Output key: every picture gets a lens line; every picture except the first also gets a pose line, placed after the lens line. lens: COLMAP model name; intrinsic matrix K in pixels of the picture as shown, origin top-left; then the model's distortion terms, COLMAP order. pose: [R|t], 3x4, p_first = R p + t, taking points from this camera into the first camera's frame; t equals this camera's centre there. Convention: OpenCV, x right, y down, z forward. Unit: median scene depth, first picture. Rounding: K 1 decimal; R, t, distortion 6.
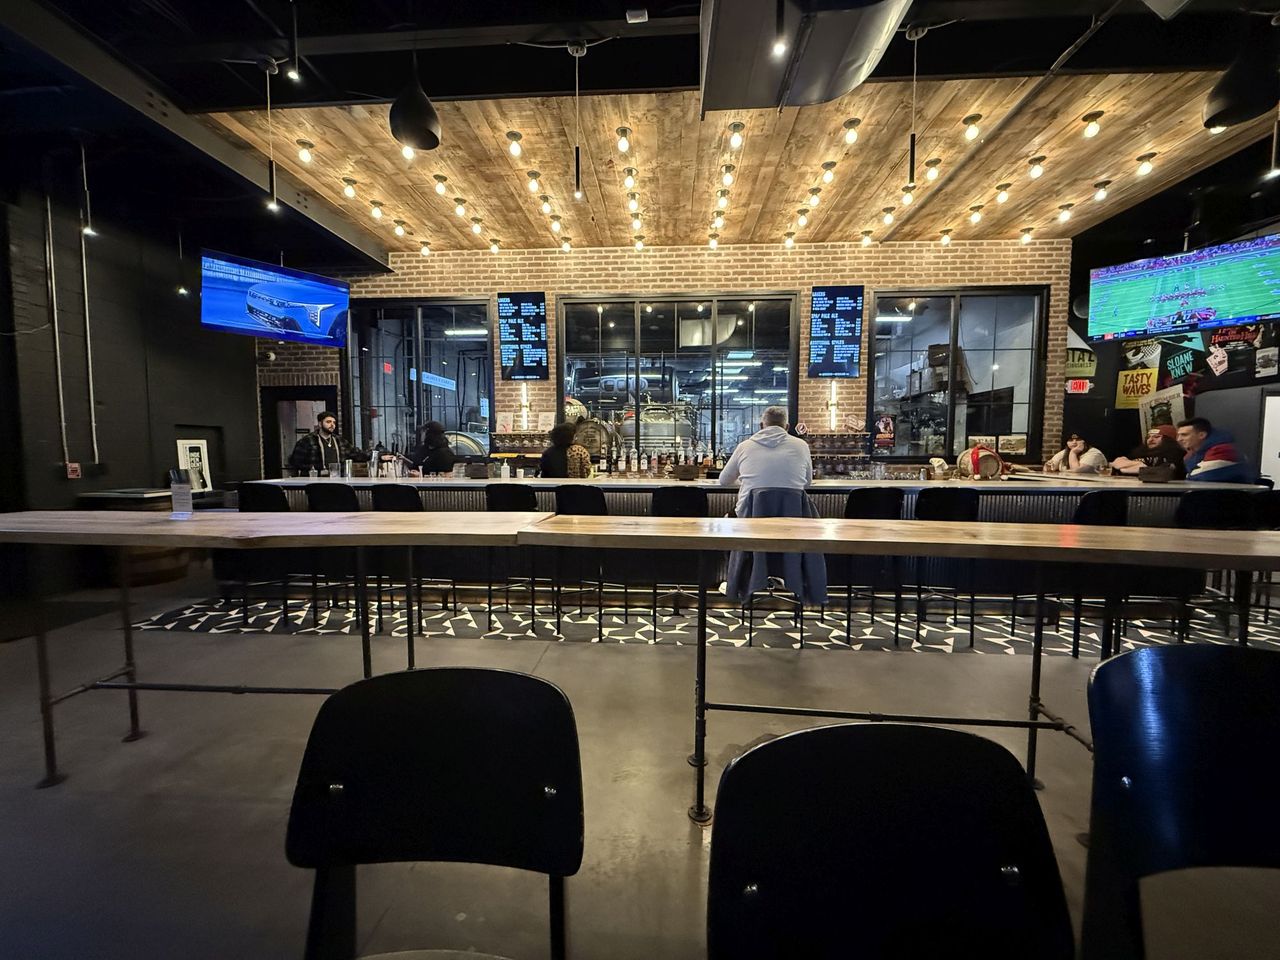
lens RADIAL K [[512.7, 0, 628.5], [0, 512.7, 479.7], [0, 0, 1]] dist [0.004117, -0.000995]
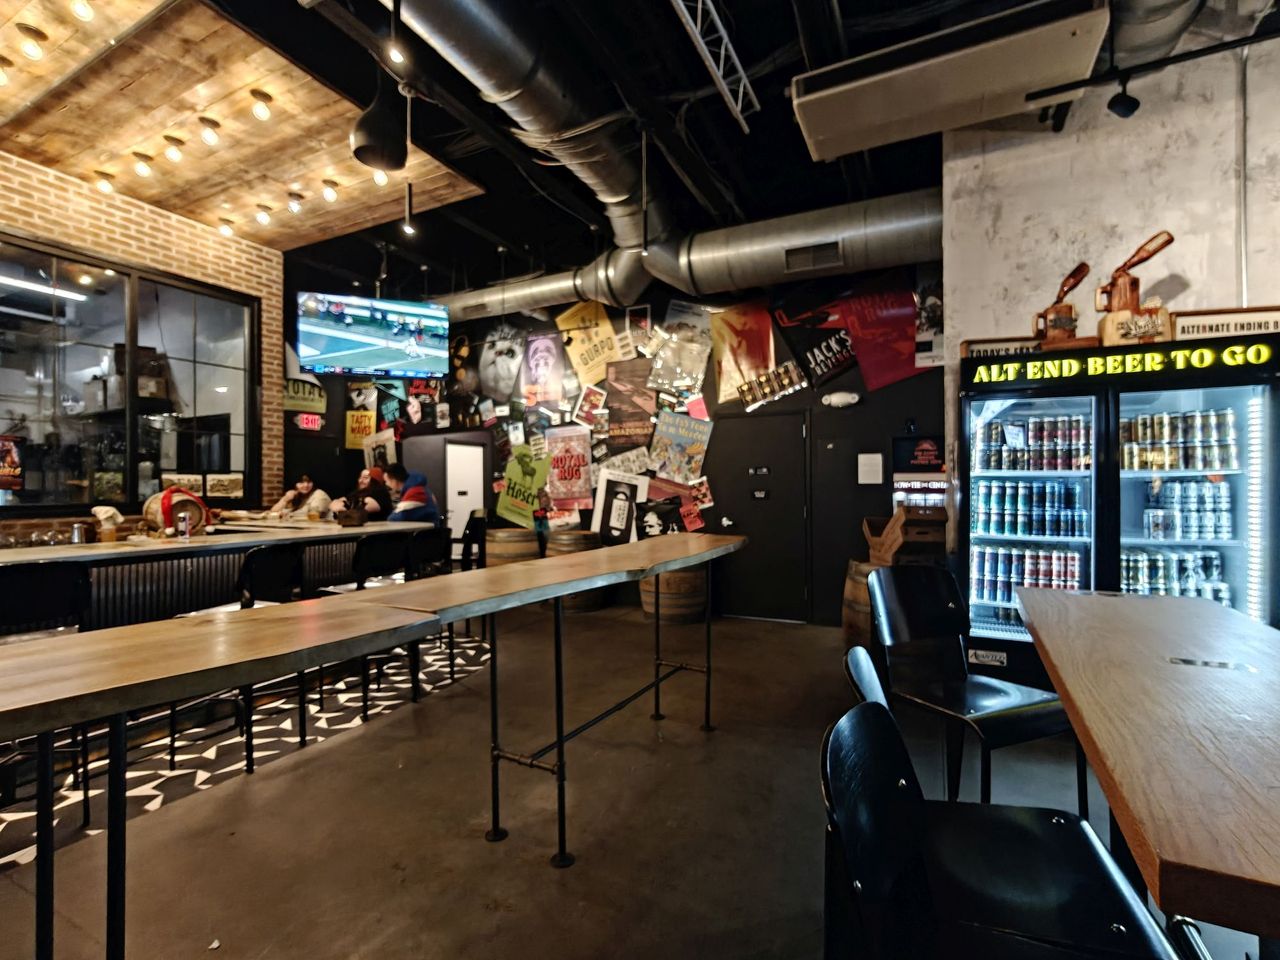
lens RADIAL K [[590.0, 0, 649.6], [0, 590.0, 477.0], [0, 0, 1]] dist [0.001189, 0.000109]
pose [[0.378953, 0.009744, 0.925365, 0.162678], [0.065976, 0.997116, -0.037518, -0.005364], [-0.923061, 0.075270, 0.377217, 0.061692]]
